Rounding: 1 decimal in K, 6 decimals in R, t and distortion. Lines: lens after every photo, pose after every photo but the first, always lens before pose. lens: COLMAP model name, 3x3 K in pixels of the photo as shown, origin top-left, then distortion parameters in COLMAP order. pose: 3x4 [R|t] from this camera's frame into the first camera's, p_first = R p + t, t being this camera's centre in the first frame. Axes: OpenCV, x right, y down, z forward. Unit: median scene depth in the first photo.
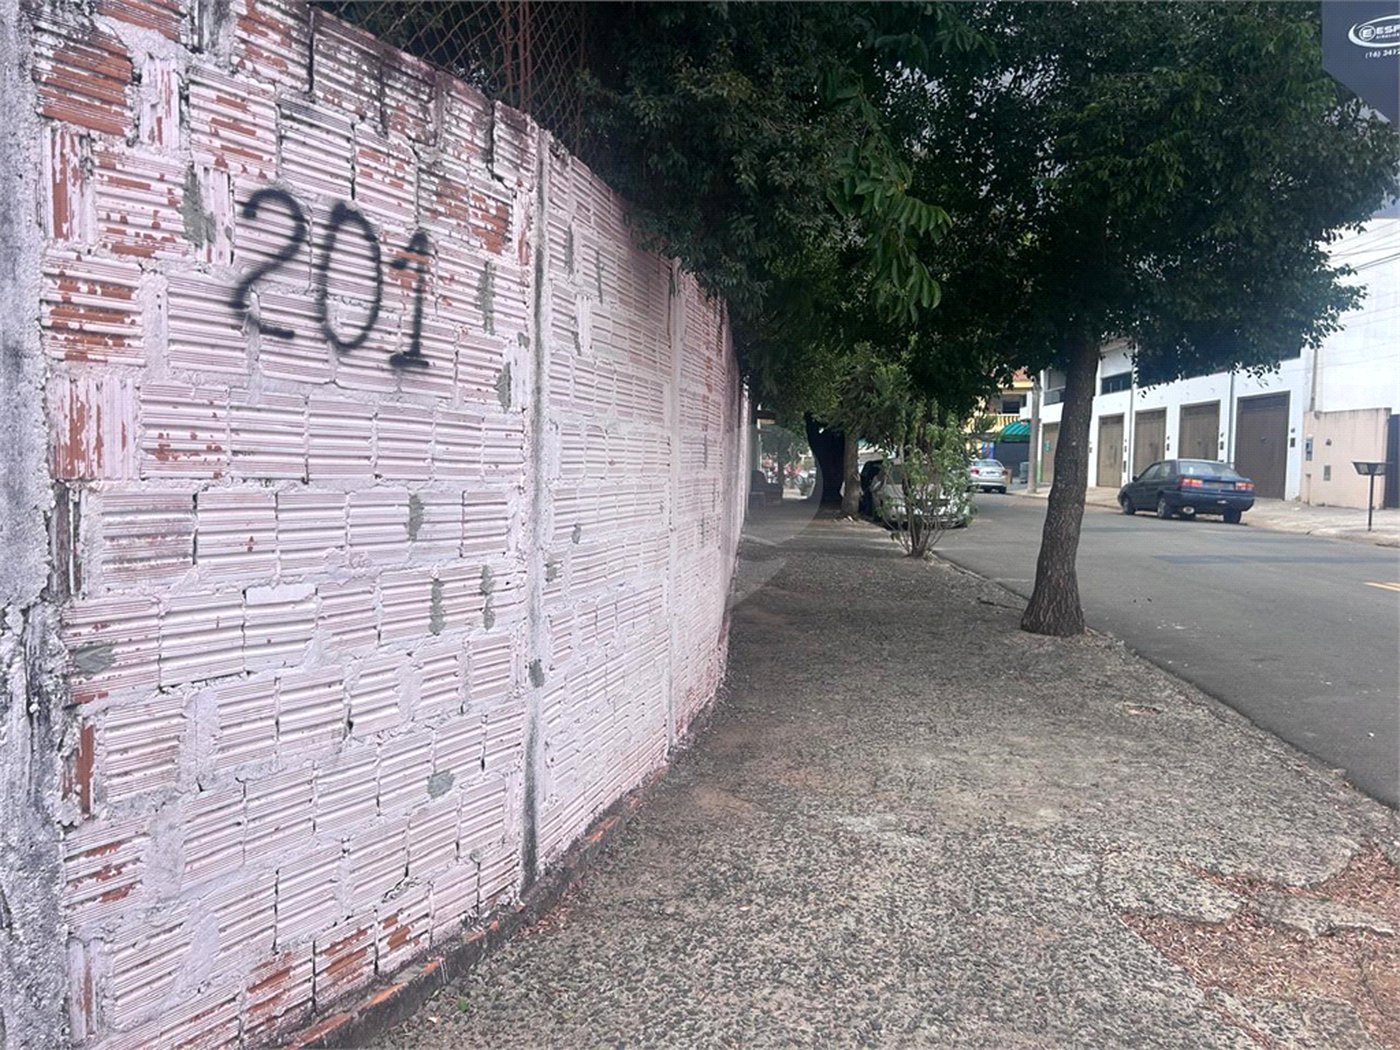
lens RADIAL K [[1088.0, 0, 700.0], [0, 1088.0, 525.0], [0, 0, 1]] dist [0.033856, -0.055927]
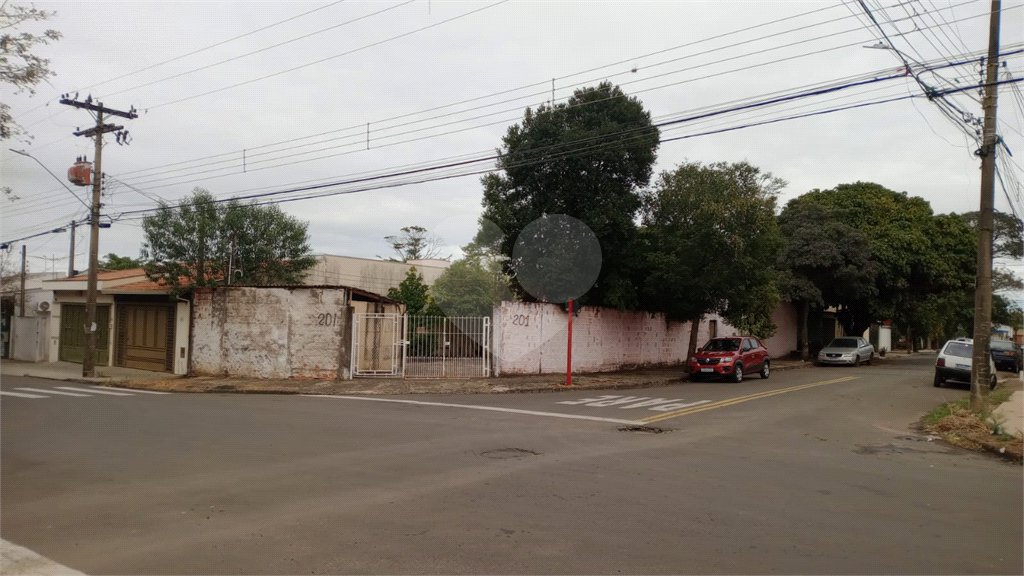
lens RADIAL K [[748.0, 0, 516.4], [0, 748.0, 287.3], [0, 0, 1]] dist [0.080072, -0.153877]
pose [[0.846948, -0.012932, -0.531518, 3.900018], [-0.049304, 0.993486, -0.102736, 0.285791], [0.529385, 0.113218, 0.840793, -5.898863]]
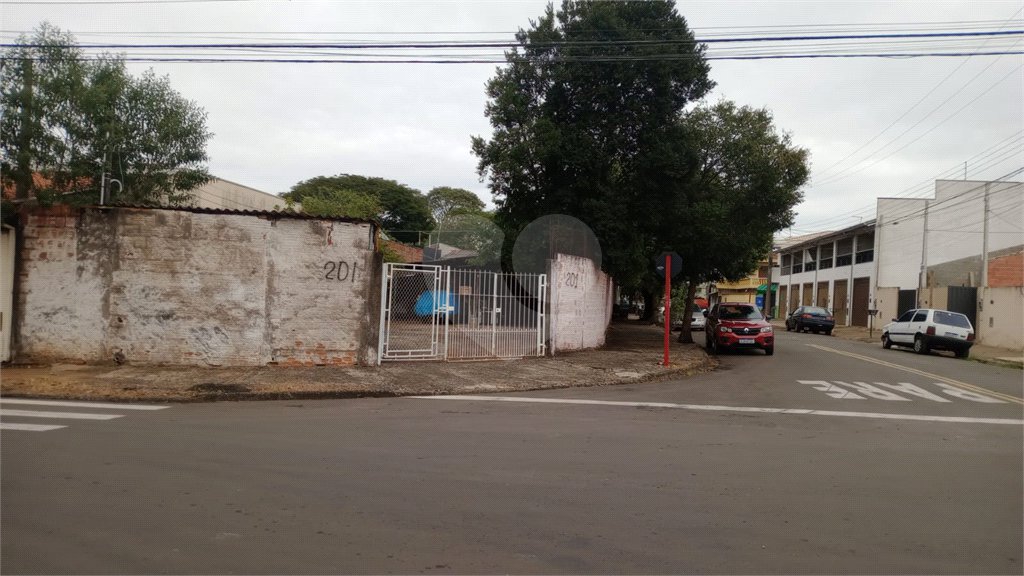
lens RADIAL K [[748.6, 0, 562.2], [0, 748.6, 287.1], [0, 0, 1]] dist [0.000642, -0.002239]
pose [[0.998790, 0.036824, -0.032591, -0.155008], [-0.039141, 0.996523, -0.073556, 0.318973], [0.029769, 0.074743, 0.996758, -5.179758]]
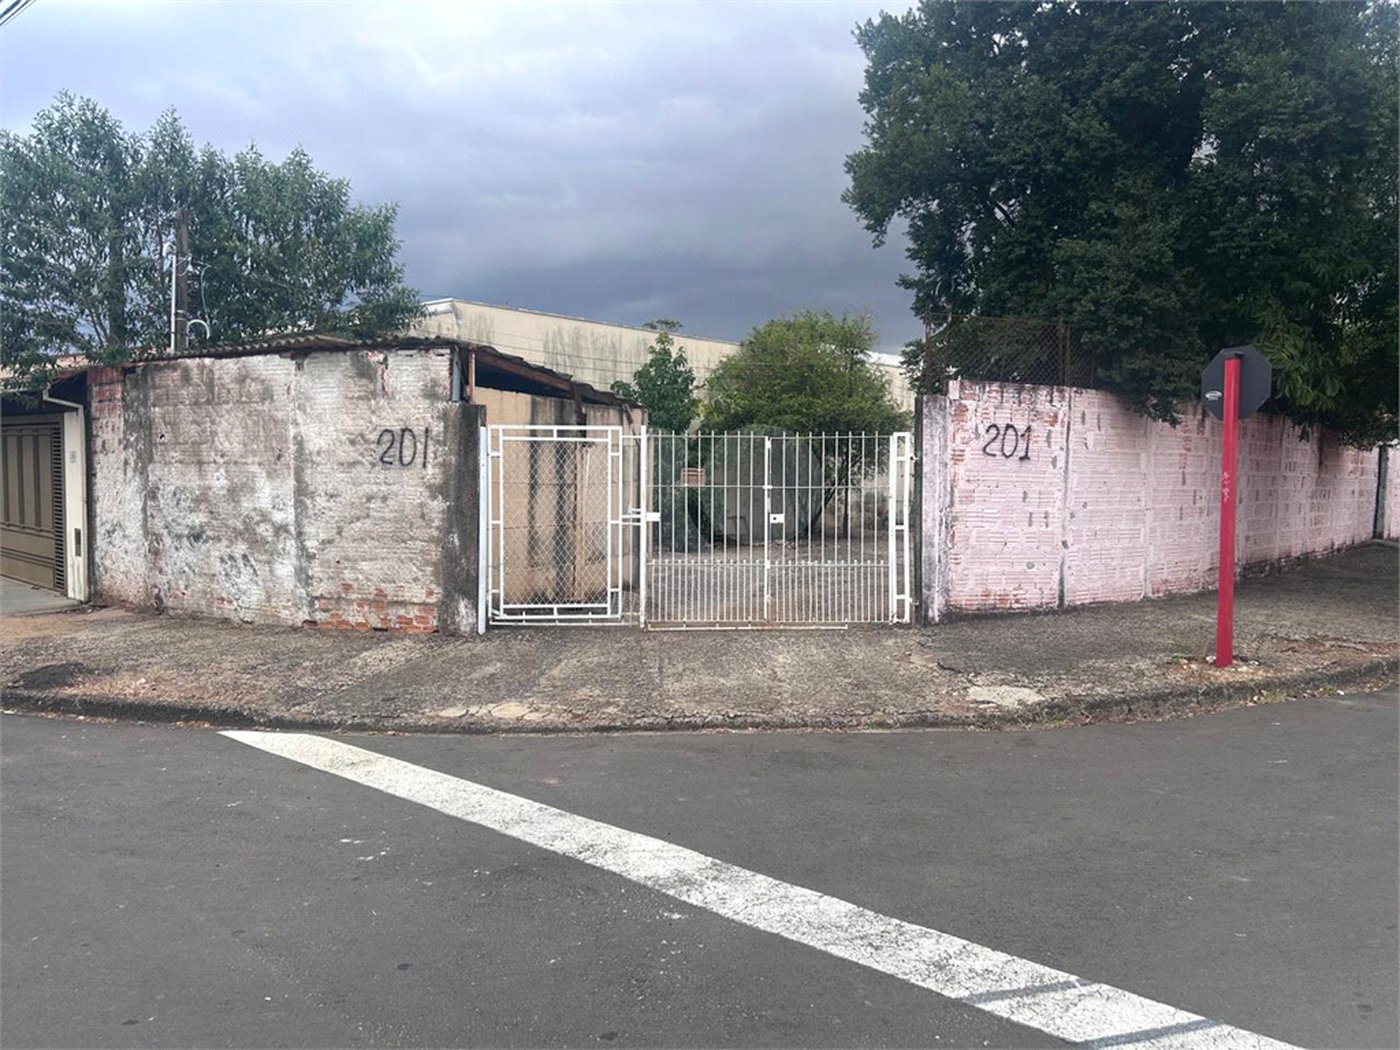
lens RADIAL K [[1032.8, 0, 678.3], [0, 1032.8, 522.3], [0, 0, 1]] dist [0.114553, -0.167803]
pose [[0.774992, 0.032794, -0.631120, 1.085268], [-0.041957, 0.999119, 0.000395, 0.129204], [0.630577, 0.026173, 0.775685, -2.564158]]
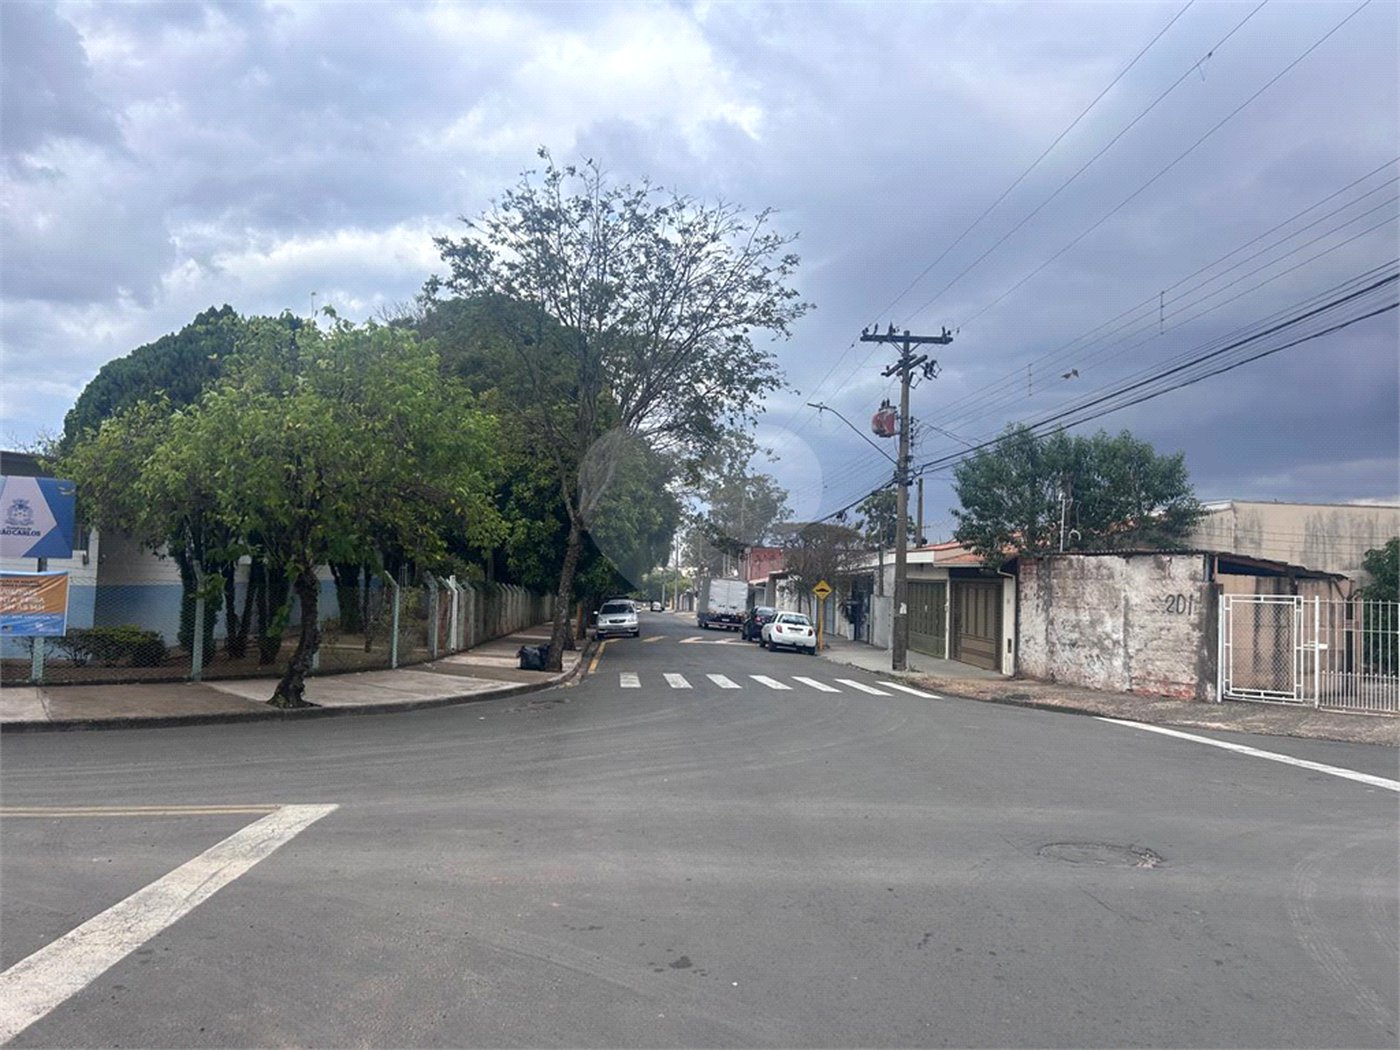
lens RADIAL K [[1037.0, 0, 698.0], [0, 1037.0, 532.1], [0, 0, 1]] dist [0.034365, -0.043516]
pose [[0.147592, -0.049237, -0.987822, 4.412818], [-0.090723, 0.993876, -0.063094, 0.168476], [0.984879, 0.098930, 0.142221, -4.541016]]
